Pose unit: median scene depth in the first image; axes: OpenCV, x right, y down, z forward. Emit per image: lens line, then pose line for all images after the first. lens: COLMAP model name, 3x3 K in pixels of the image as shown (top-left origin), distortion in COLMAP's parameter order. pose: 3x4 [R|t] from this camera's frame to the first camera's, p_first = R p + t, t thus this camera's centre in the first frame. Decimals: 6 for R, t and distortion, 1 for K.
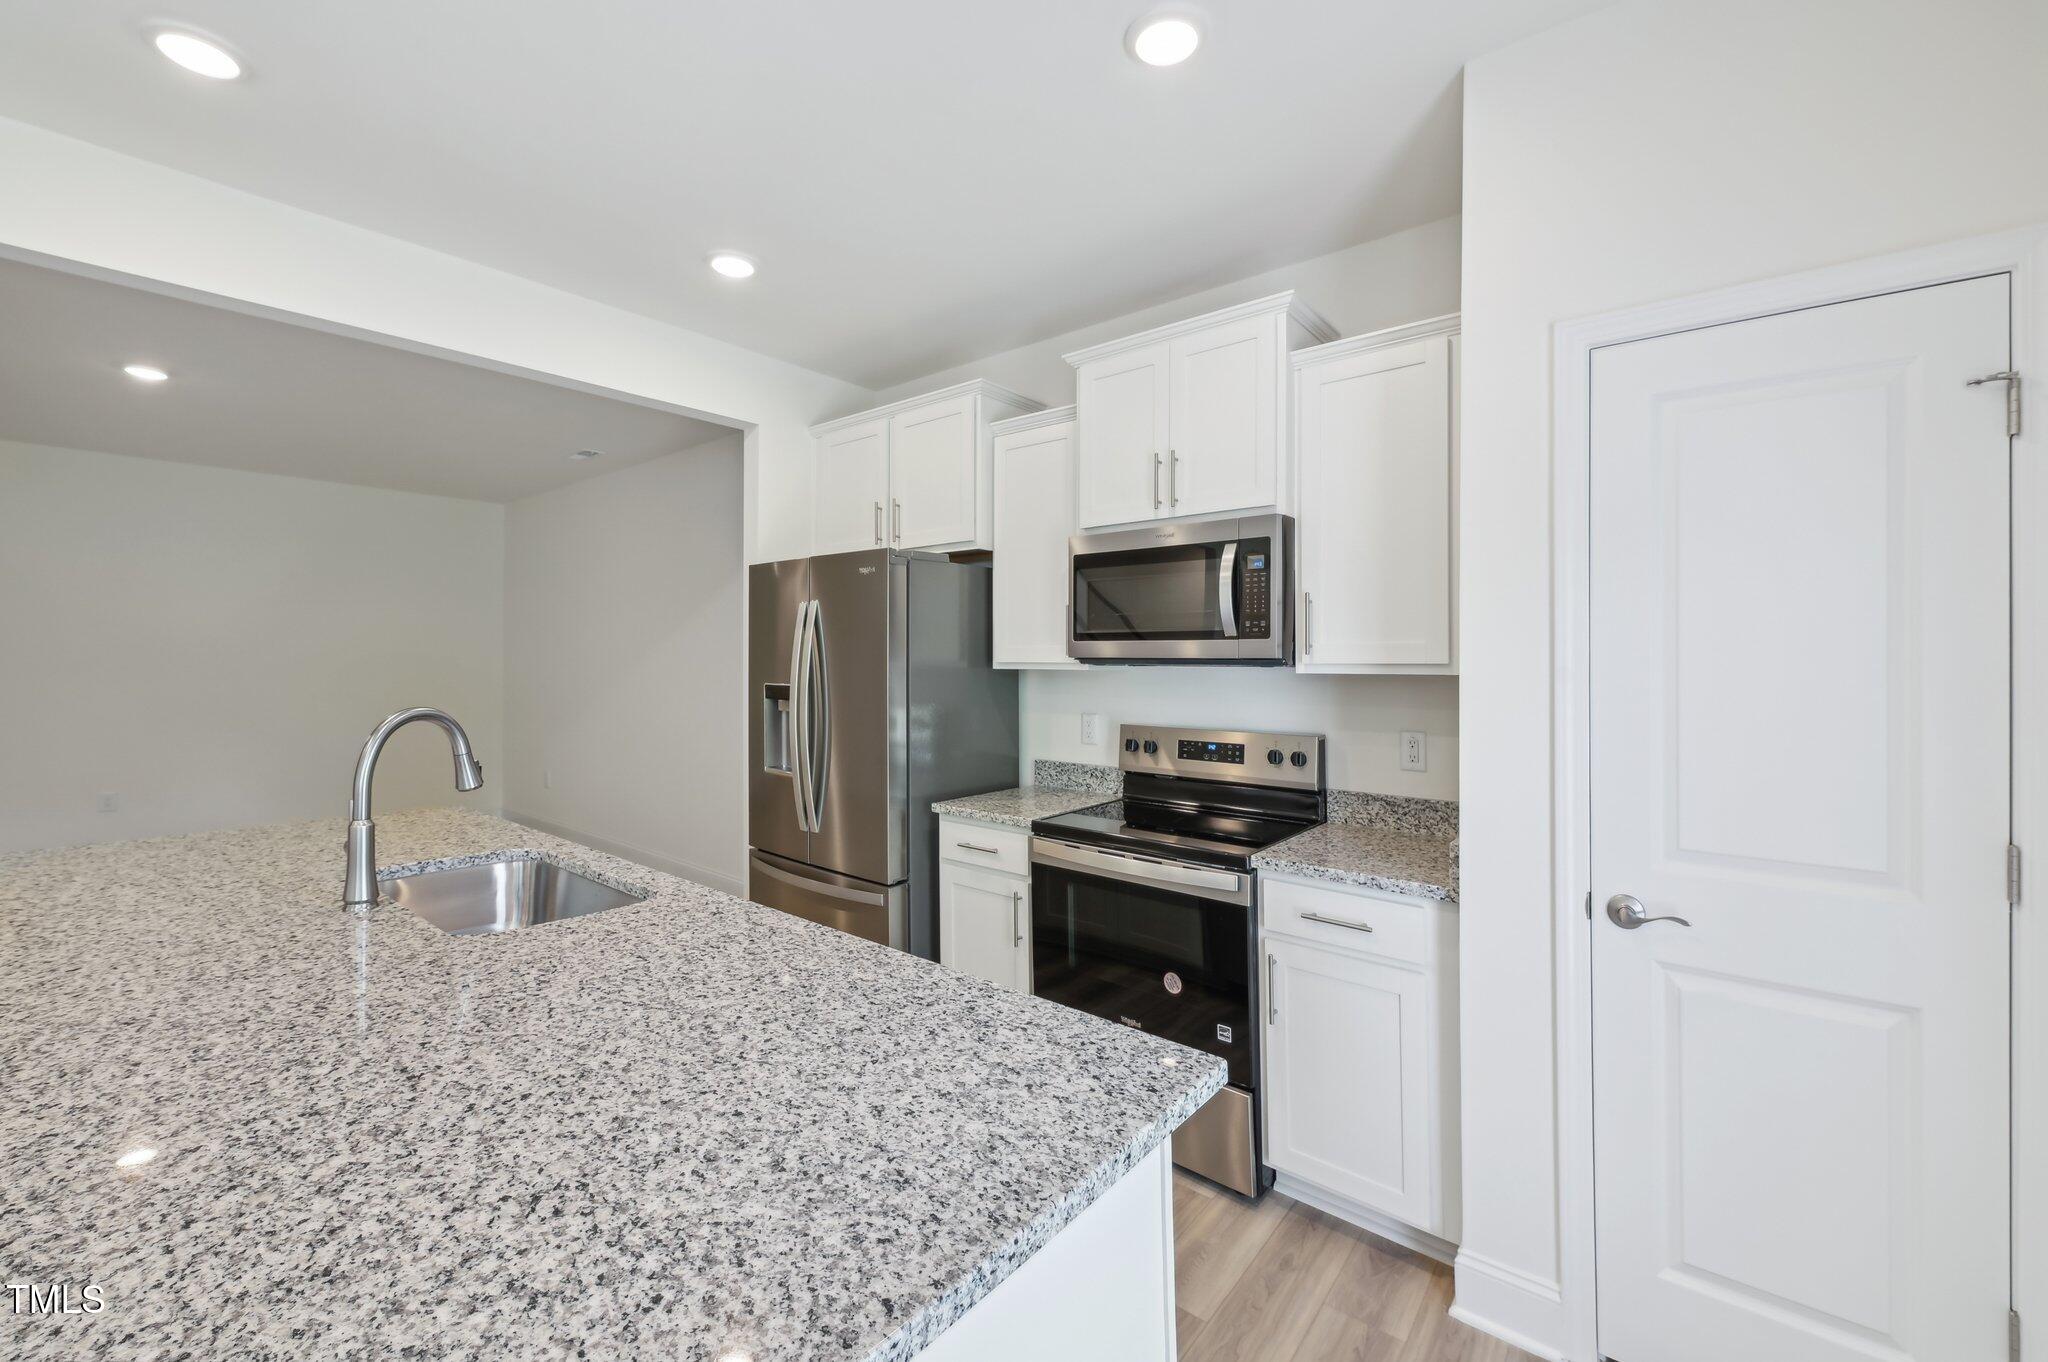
lens RADIAL K [[818.8, 0, 1022.8], [0, 818.8, 666.4], [0, 0, 1]] dist [-0.010478, -0.002773]
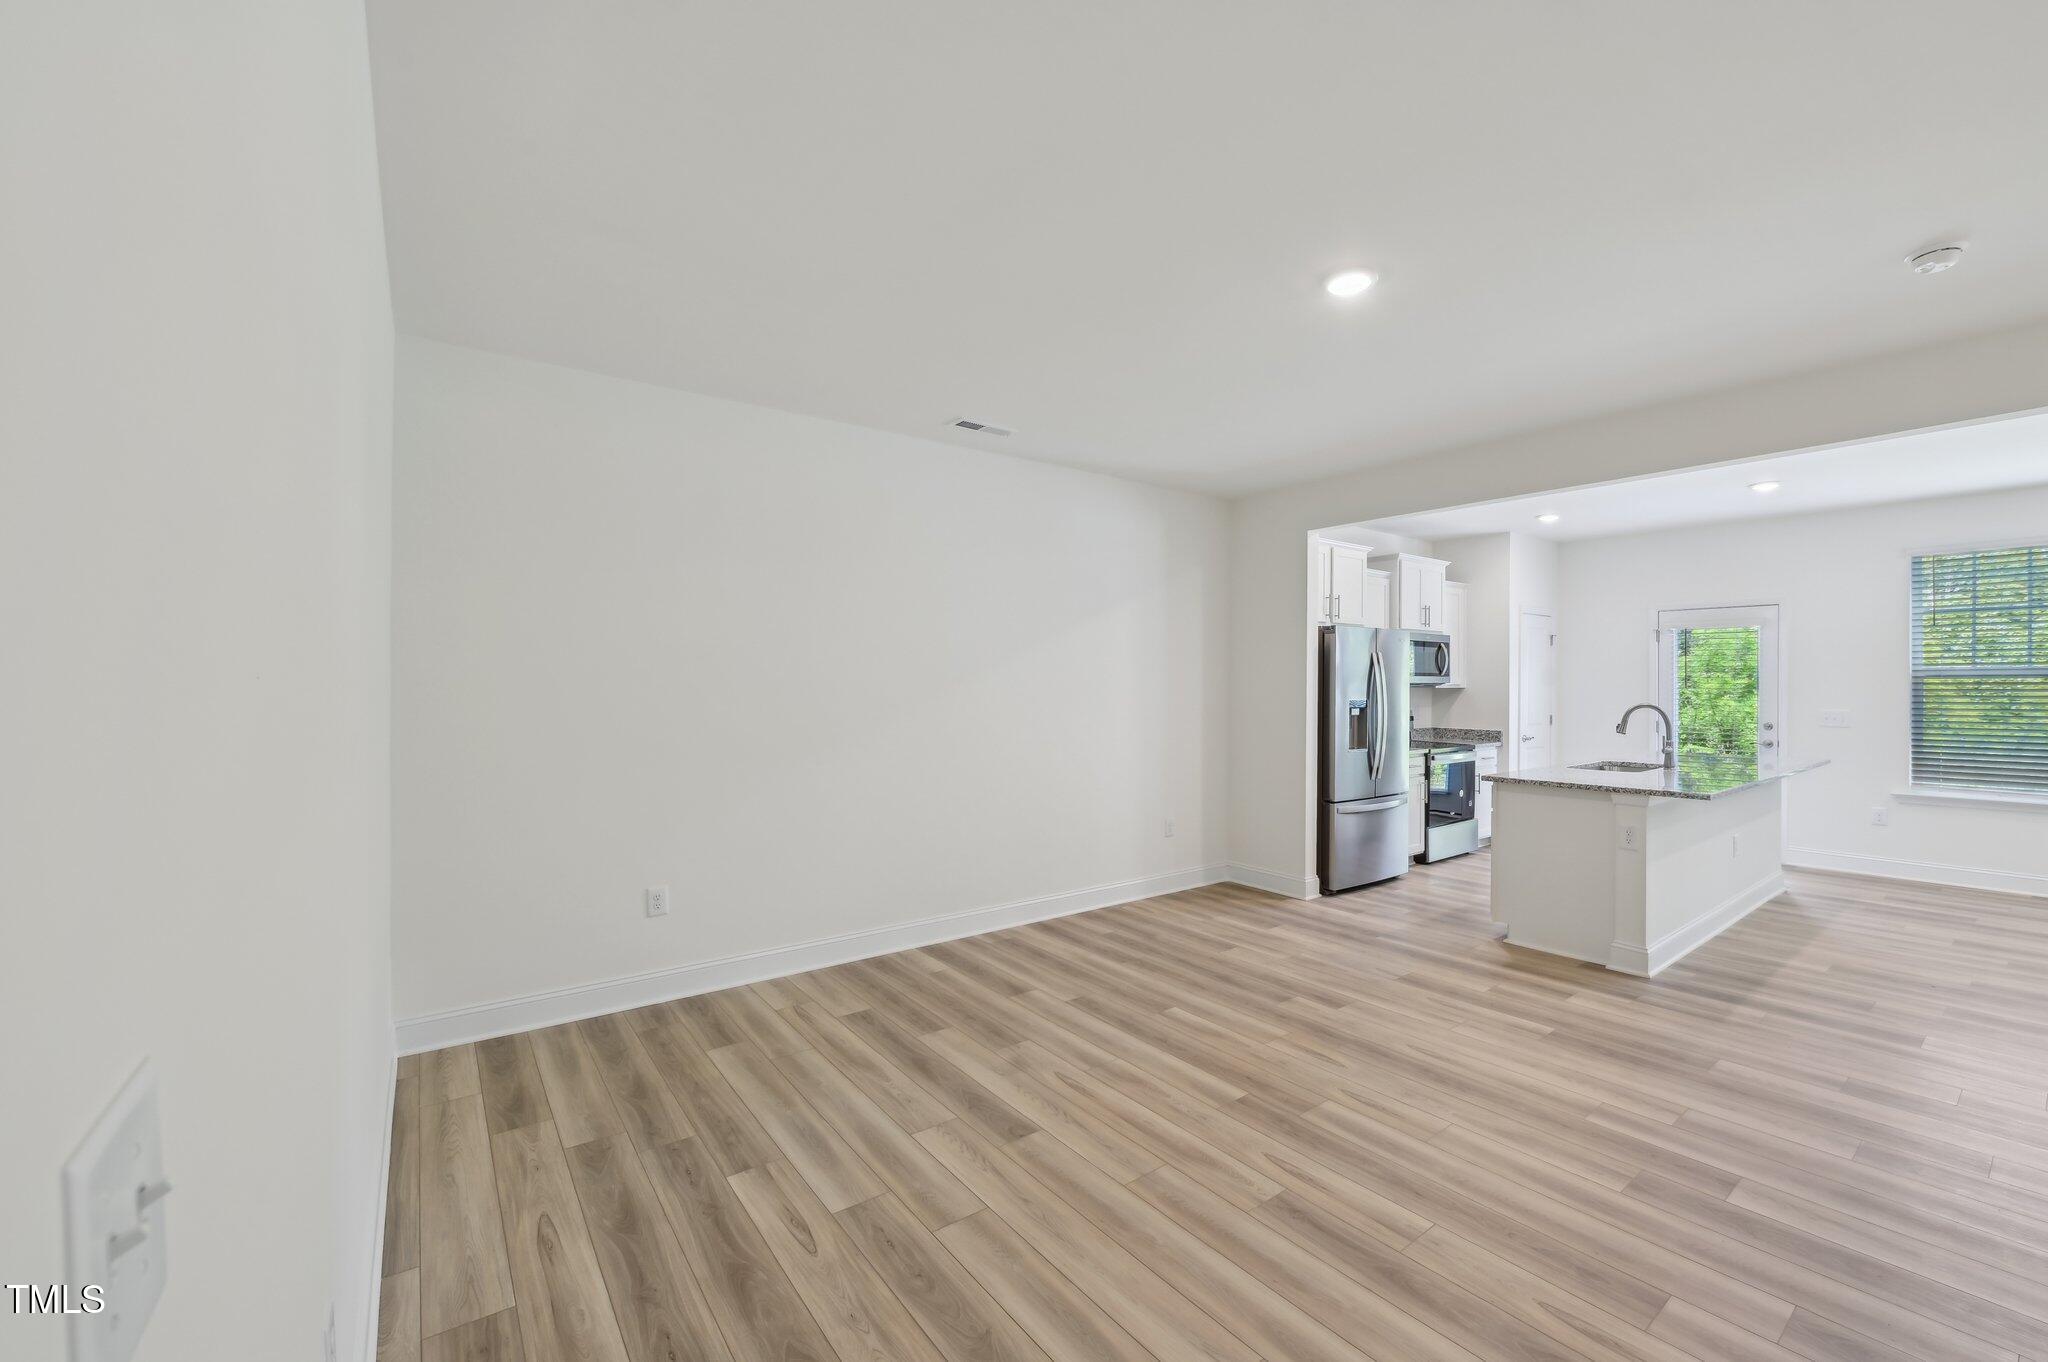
lens RADIAL K [[818.8, 0, 1038.2], [0, 818.8, 689.8], [0, 0, 1]] dist [-0.010478, -0.002773]
pose [[0.228390, -0.012669, 0.973487, -2.704979], [0.004217, 0.999919, 0.012023, -0.023445], [-0.973560, 0.001359, 0.228425, 1.627494]]
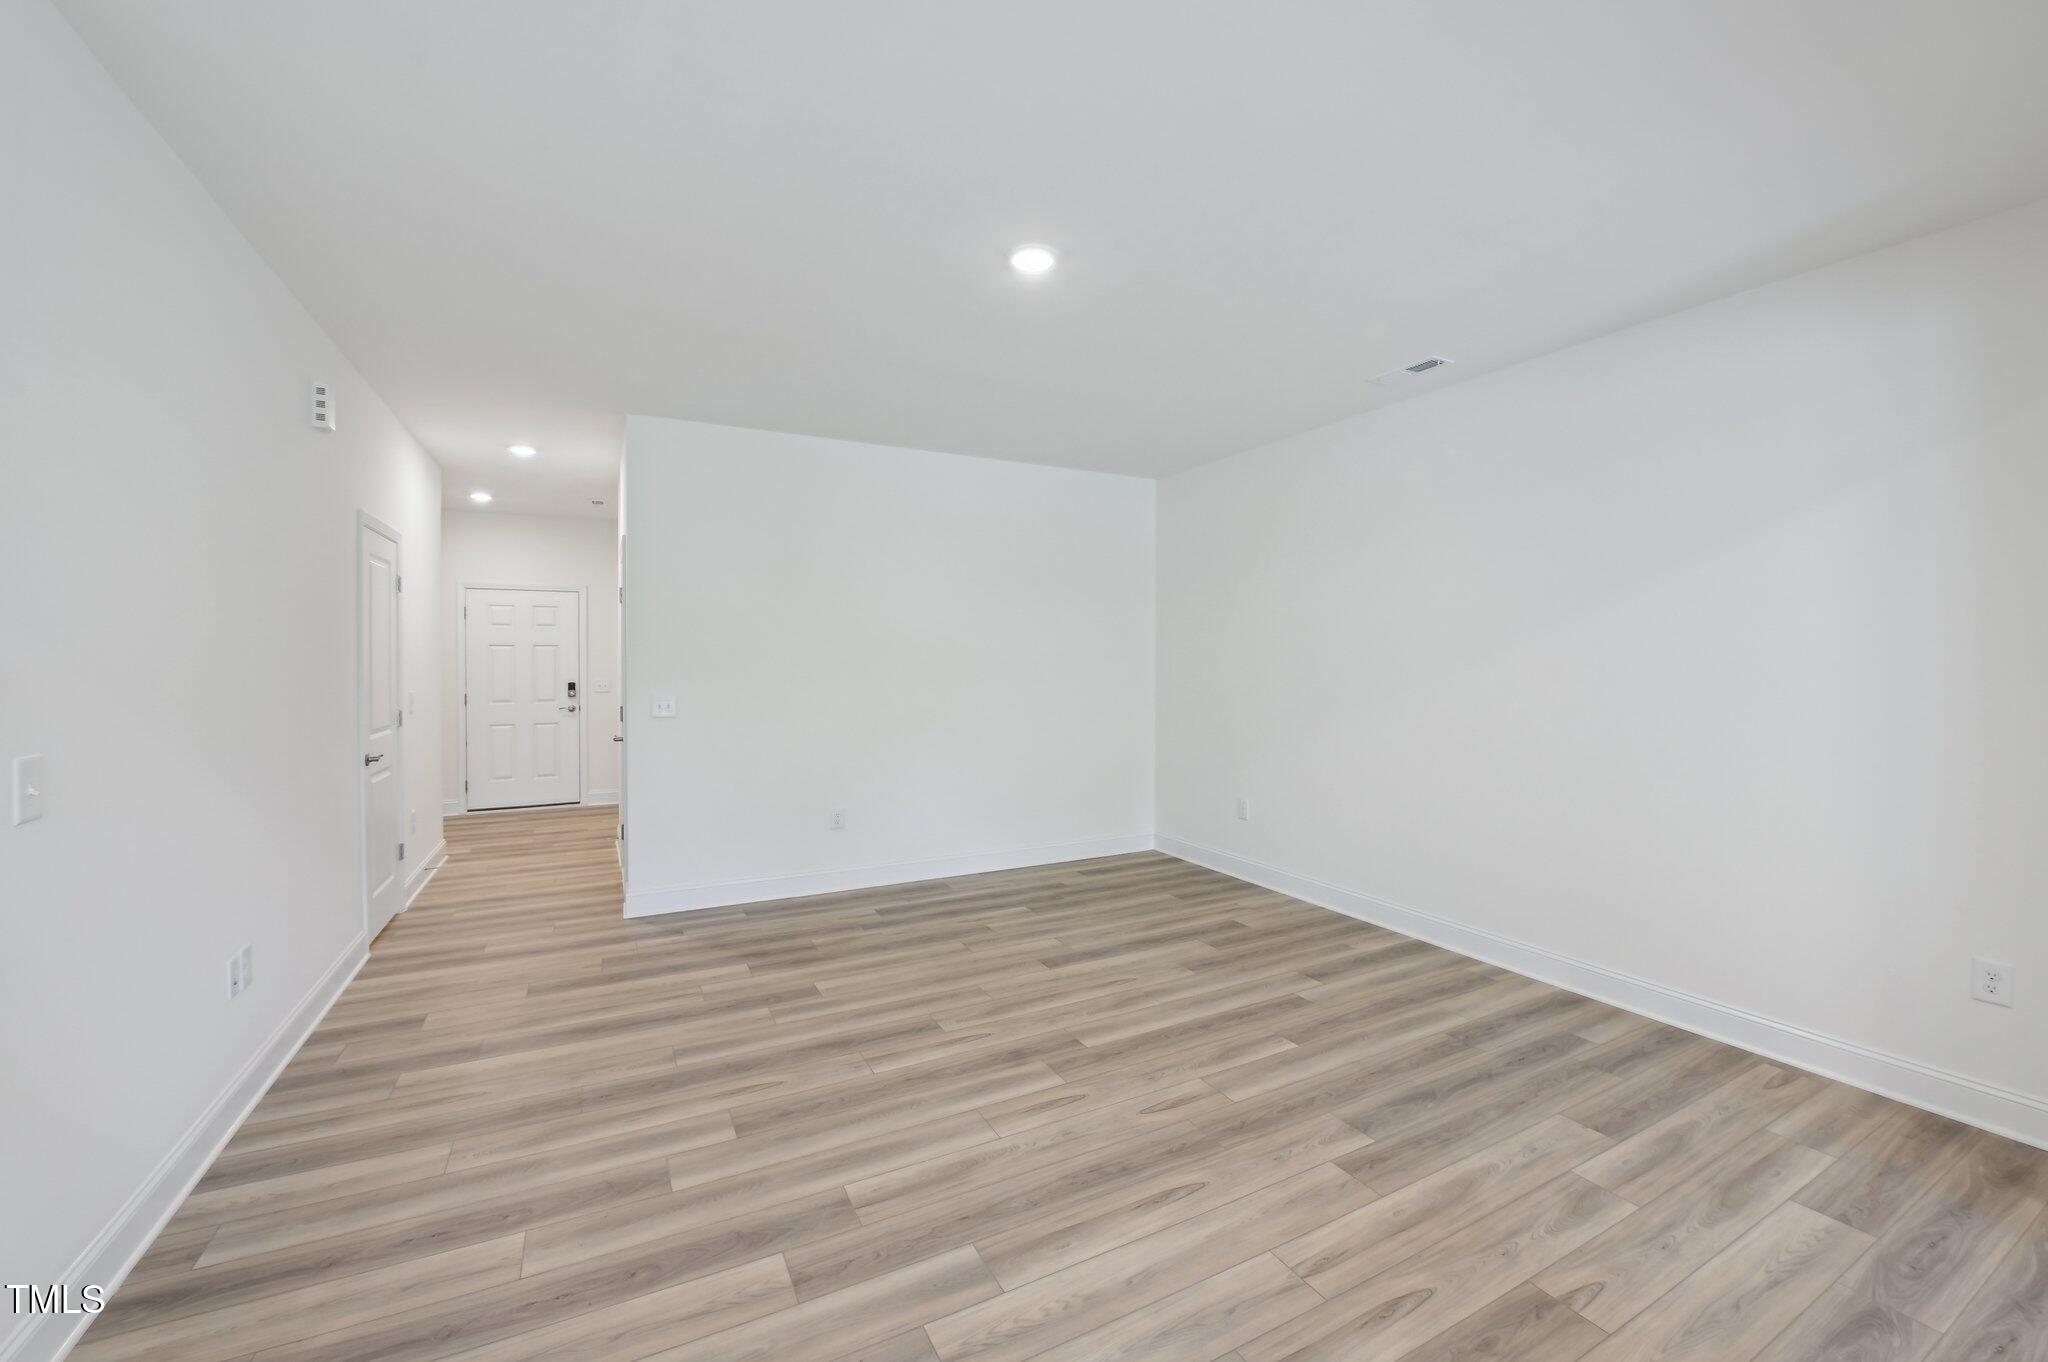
lens RADIAL K [[818.8, 0, 1031.1], [0, 818.8, 673.3], [0, 0, 1]] dist [-0.010478, -0.002773]
pose [[0.924126, -0.001733, -0.382084, -1.193905], [0.004744, 0.999965, 0.006939, -0.001646], [0.382058, -0.008226, 0.924102, 0.499982]]
